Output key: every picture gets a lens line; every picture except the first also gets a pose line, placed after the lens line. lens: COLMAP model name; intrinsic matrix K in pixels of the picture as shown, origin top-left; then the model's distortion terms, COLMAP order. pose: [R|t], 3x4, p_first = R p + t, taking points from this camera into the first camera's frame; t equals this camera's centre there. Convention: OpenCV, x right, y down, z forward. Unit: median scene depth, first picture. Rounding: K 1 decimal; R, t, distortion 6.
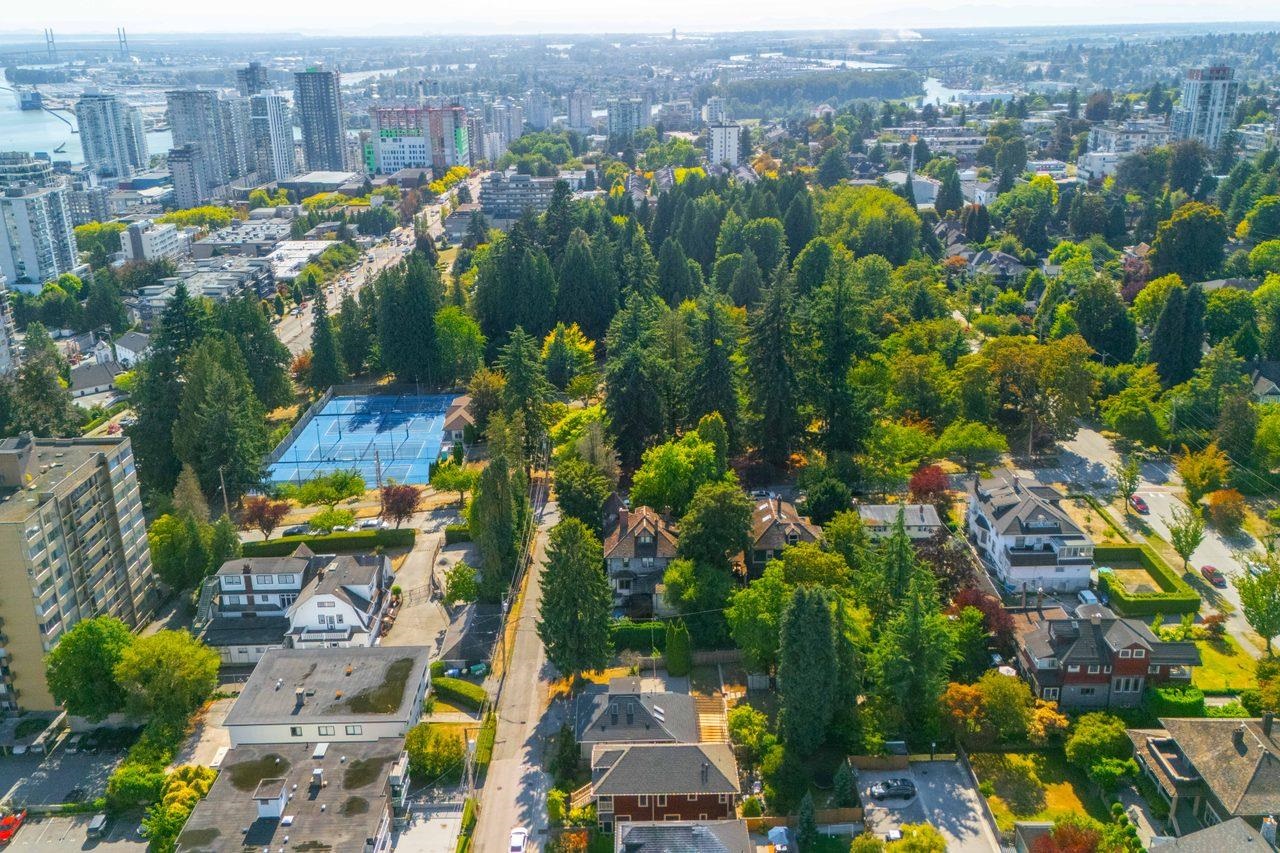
lens RADIAL K [[1079.0, 0, 640.0], [0, 1079.0, 426.5], [0, 0, 1]] dist [0.085292, -0.093989]
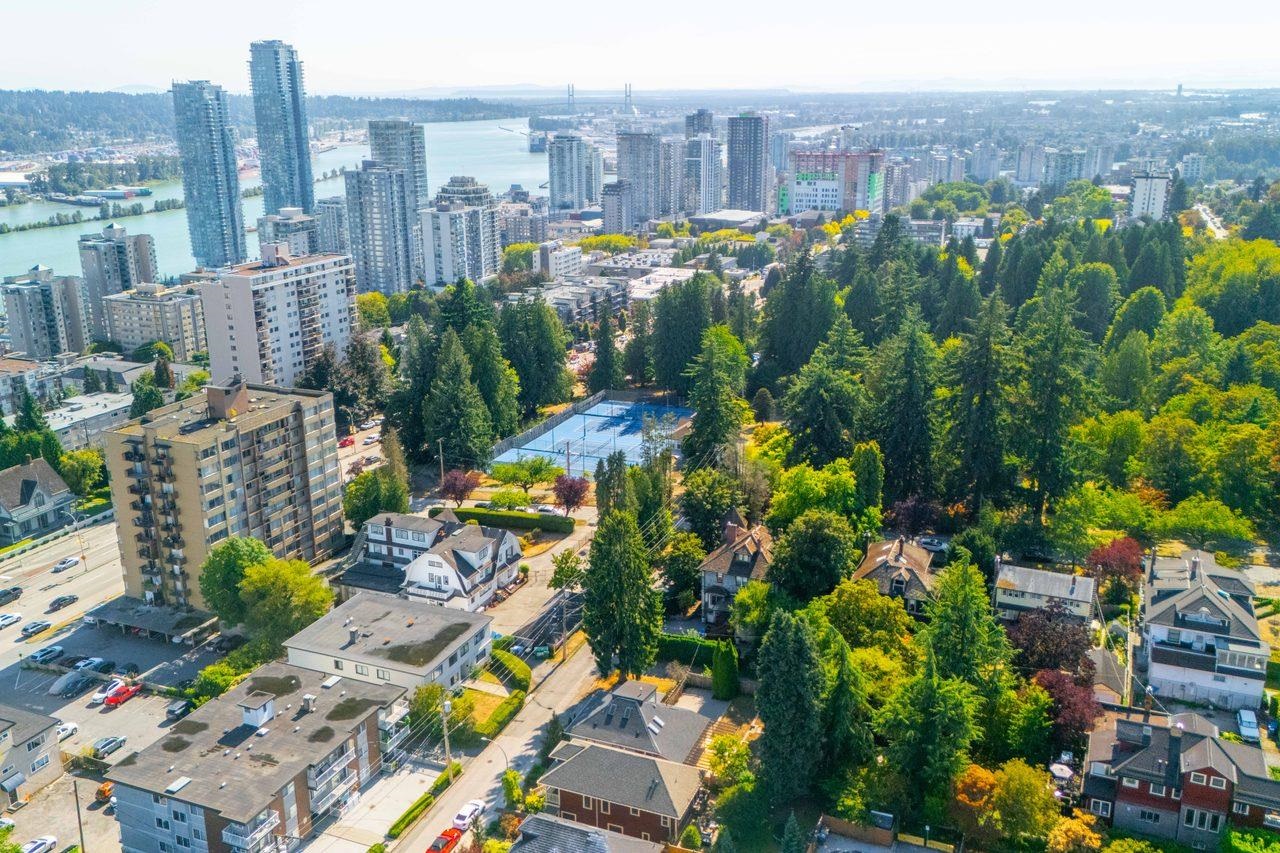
lens RADIAL K [[1079.0, 0, 640.0], [0, 1079.0, 426.5], [0, 0, 1]] dist [0.085292, -0.093989]
pose [[0.923581, 0.124646, -0.362577, 0.250802], [-0.140049, 0.990009, -0.016399, 0.019148], [0.356910, 0.065924, 0.931810, 0.075180]]
